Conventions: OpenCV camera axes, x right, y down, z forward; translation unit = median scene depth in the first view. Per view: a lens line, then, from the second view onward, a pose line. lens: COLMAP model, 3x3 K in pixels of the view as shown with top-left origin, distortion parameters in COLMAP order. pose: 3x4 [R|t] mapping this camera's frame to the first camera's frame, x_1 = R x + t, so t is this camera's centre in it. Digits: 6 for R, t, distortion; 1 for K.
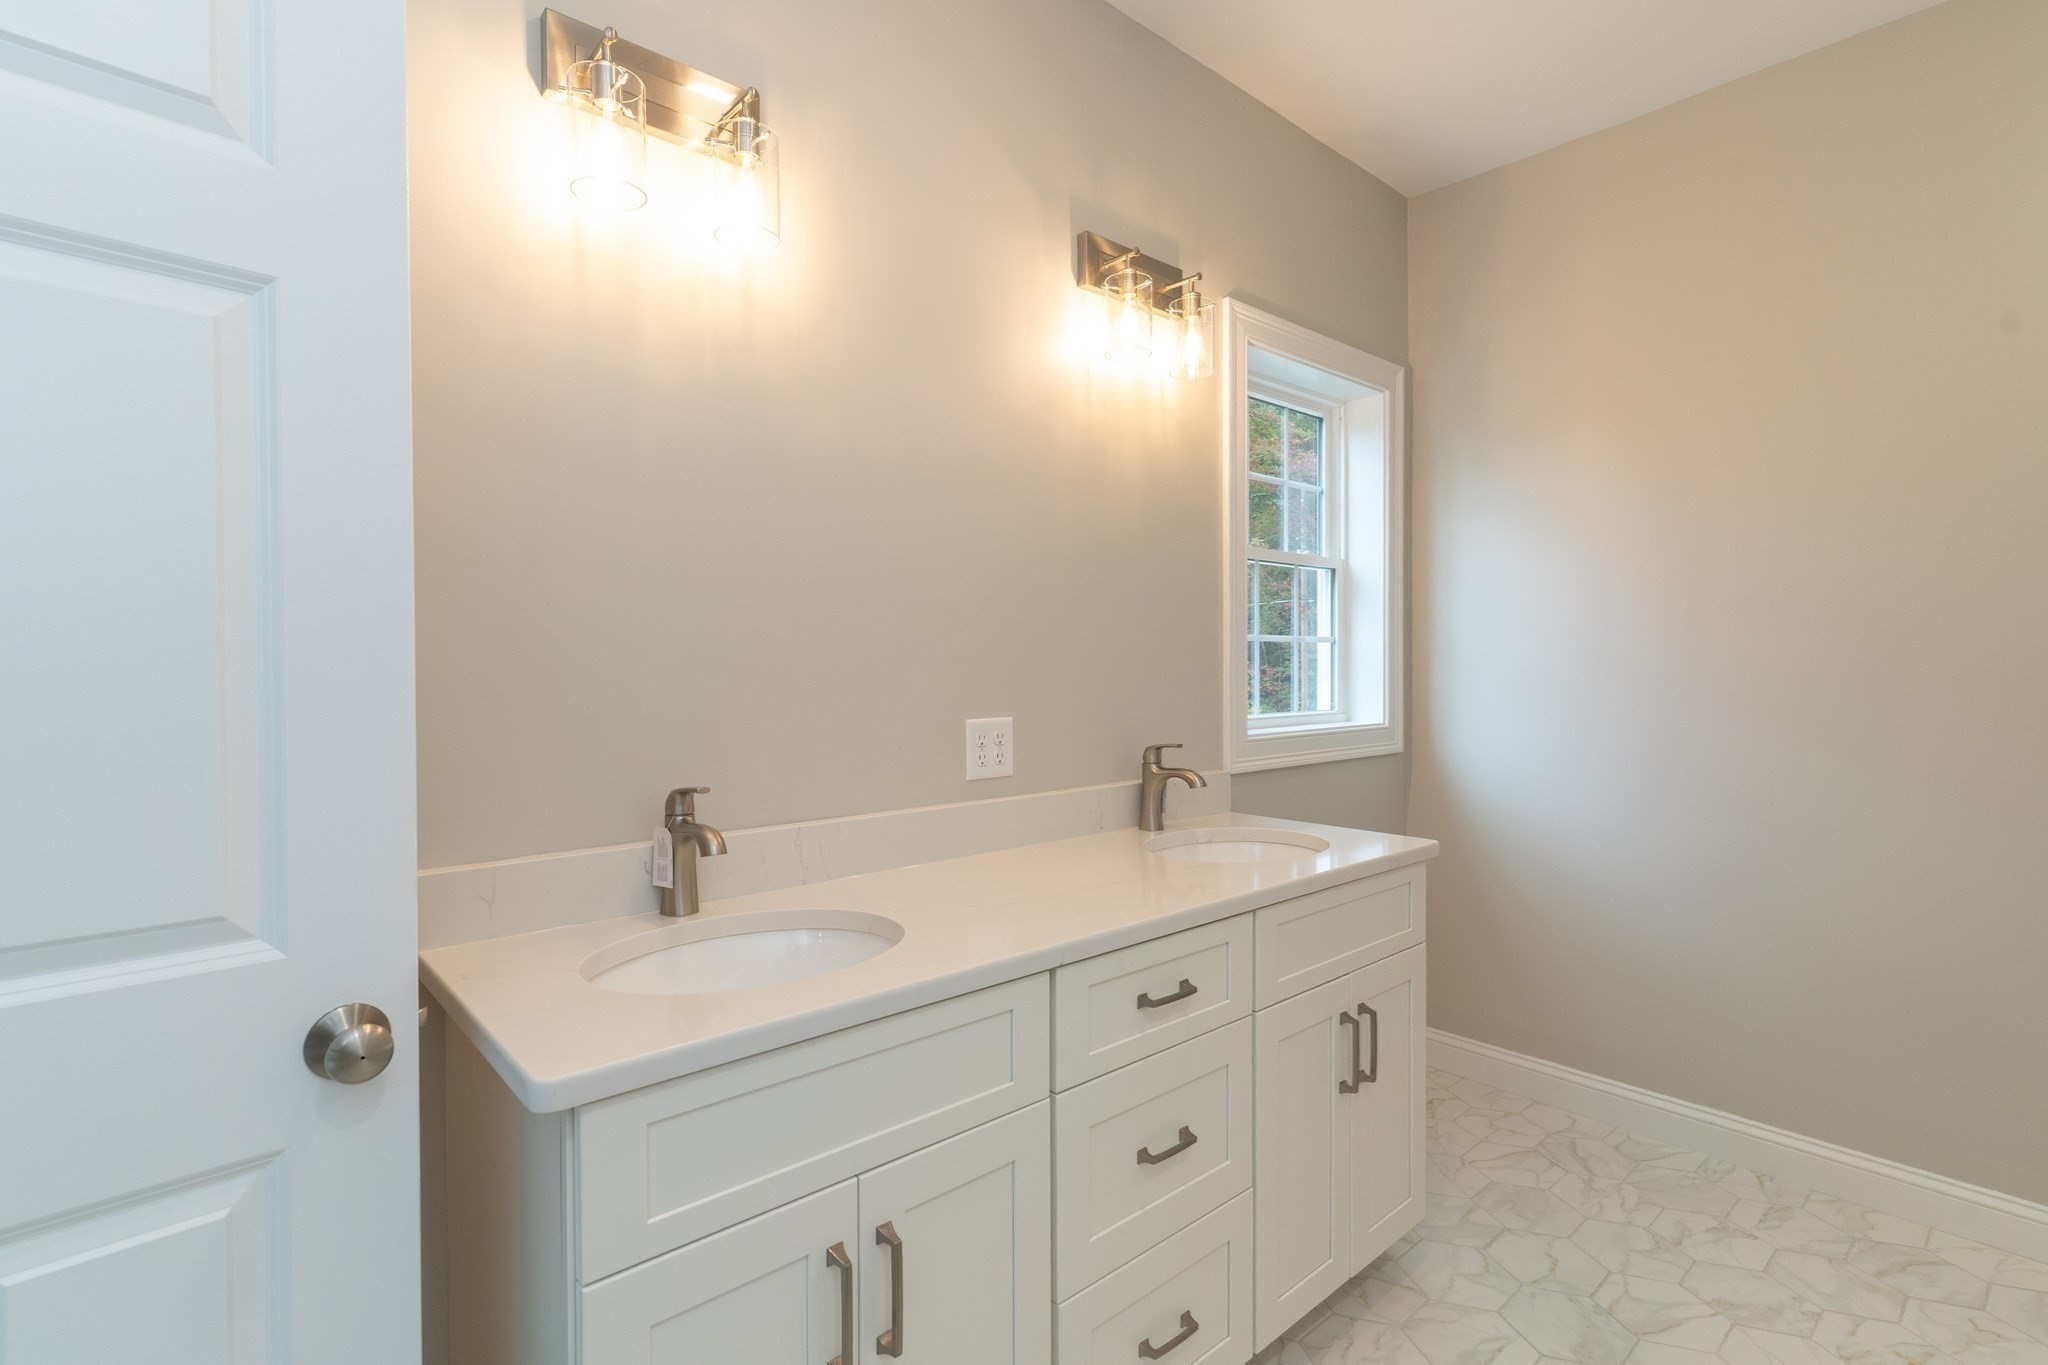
lens RADIAL K [[976.9, 0, 1028.5], [0, 976.9, 680.9], [0, 0, 1]] dist [0.002594, 0.000322]
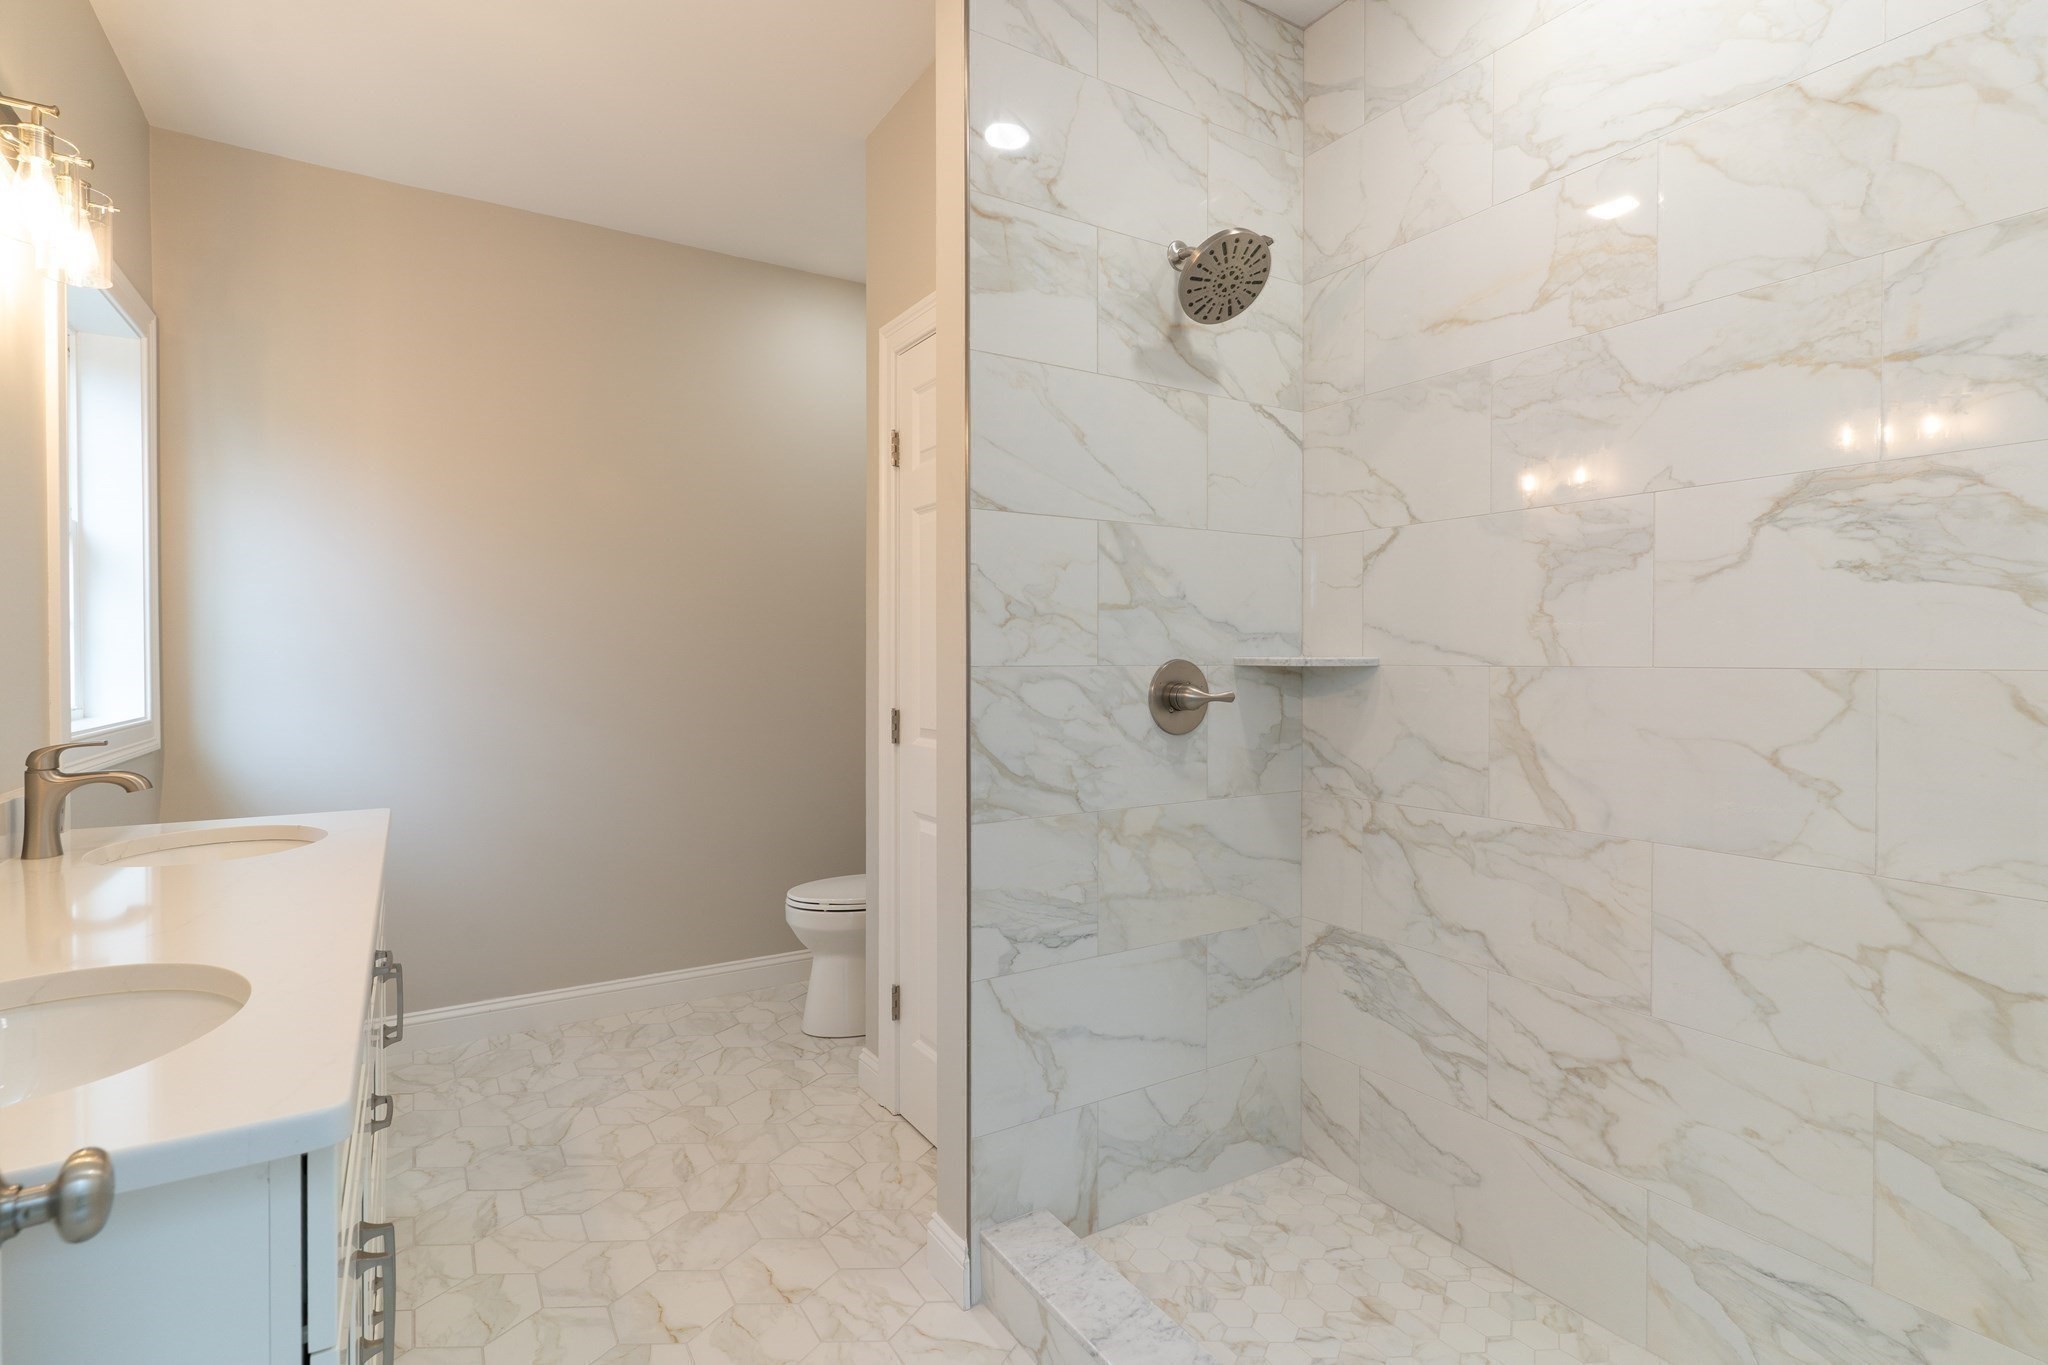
lens RADIAL K [[984.3, 0, 1023.4], [0, 984.3, 672.2], [0, 0, 1]] dist [0.002470, 0.000222]
pose [[0.162251, -0.009376, 0.986705, -0.516428], [0.018107, 0.999815, 0.006523, 0.016019], [-0.986583, 0.016808, 0.162391, 0.111269]]
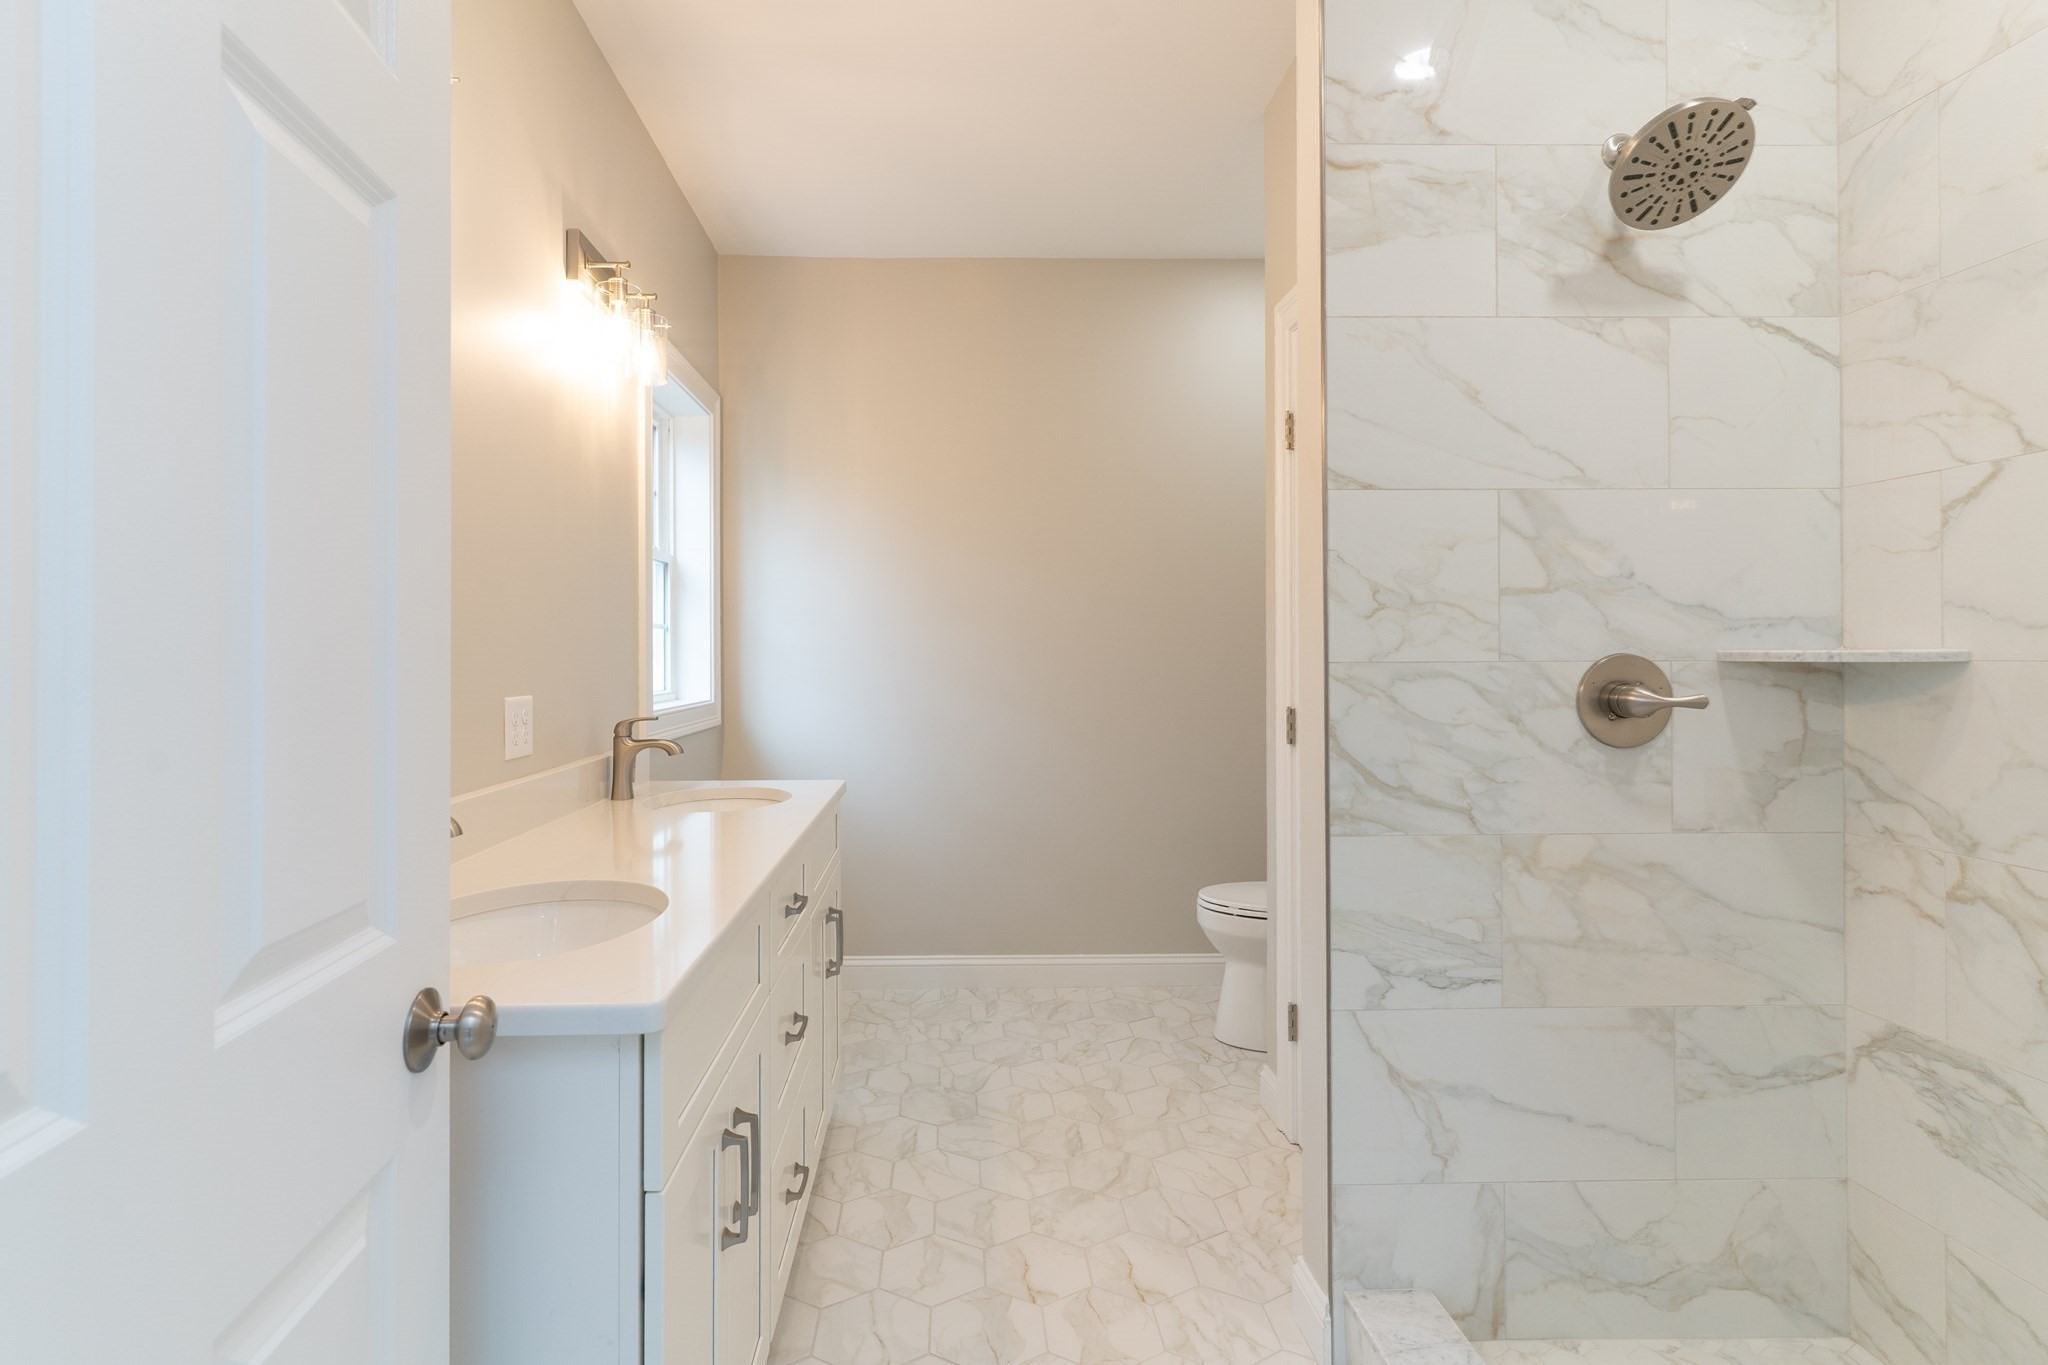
lens RADIAL K [[1003.3, 0, 970.5], [0, 1003.3, 652.6], [0, 0, 1]] dist [0.003247, 0.000065]
pose [[0.645486, 0.002683, 0.763768, -0.470321], [0.016212, 0.999720, -0.017213, 0.017063], [-0.763600, 0.023493, 0.645262, -0.002547]]
